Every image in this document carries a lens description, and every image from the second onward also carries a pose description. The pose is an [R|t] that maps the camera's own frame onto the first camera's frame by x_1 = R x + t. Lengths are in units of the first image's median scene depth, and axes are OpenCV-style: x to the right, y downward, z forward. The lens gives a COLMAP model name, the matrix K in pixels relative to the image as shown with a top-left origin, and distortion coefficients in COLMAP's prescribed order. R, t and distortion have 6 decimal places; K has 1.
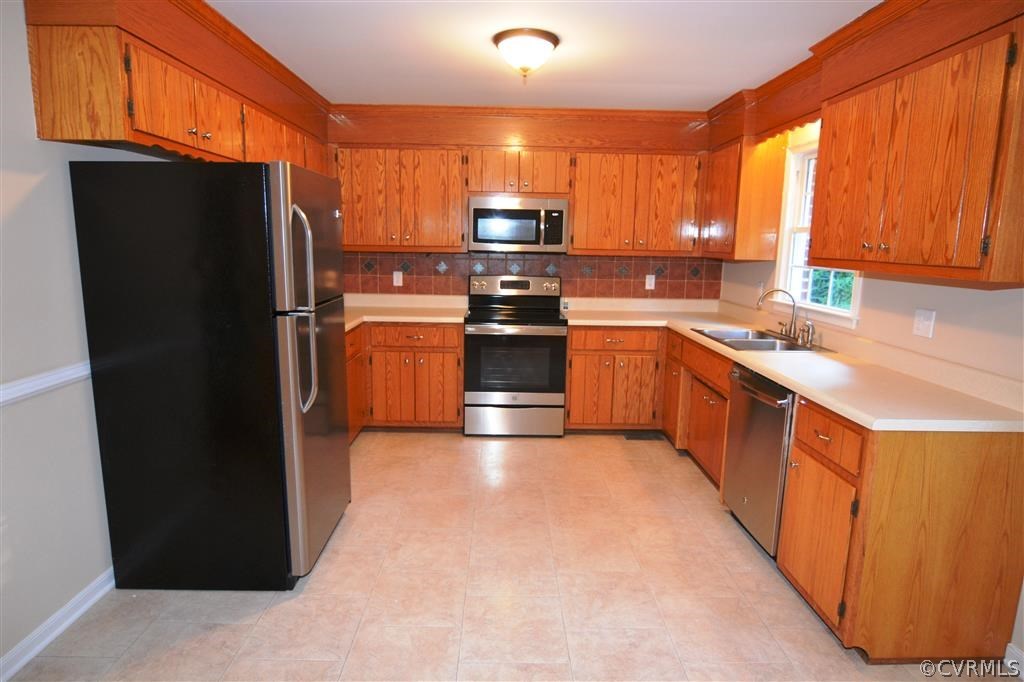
lens RADIAL K [[589.2, 0, 512.8], [0, 589.2, 341.2], [0, 0, 1]] dist [-0.016536, -0.000561]
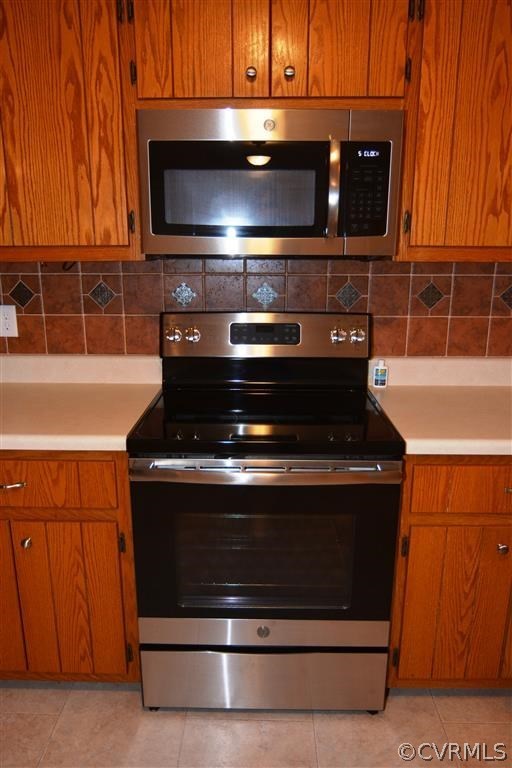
lens RADIAL K [[562.6, 0, 257.6], [0, 562.6, 383.1], [0, 0, 1]] dist [-0.012454, 0.000348]
pose [[0.999250, -0.007557, -0.037967, 0.014283], [0.010496, 0.996913, 0.077815, -0.098054], [0.037262, -0.078155, 0.996245, 0.627026]]
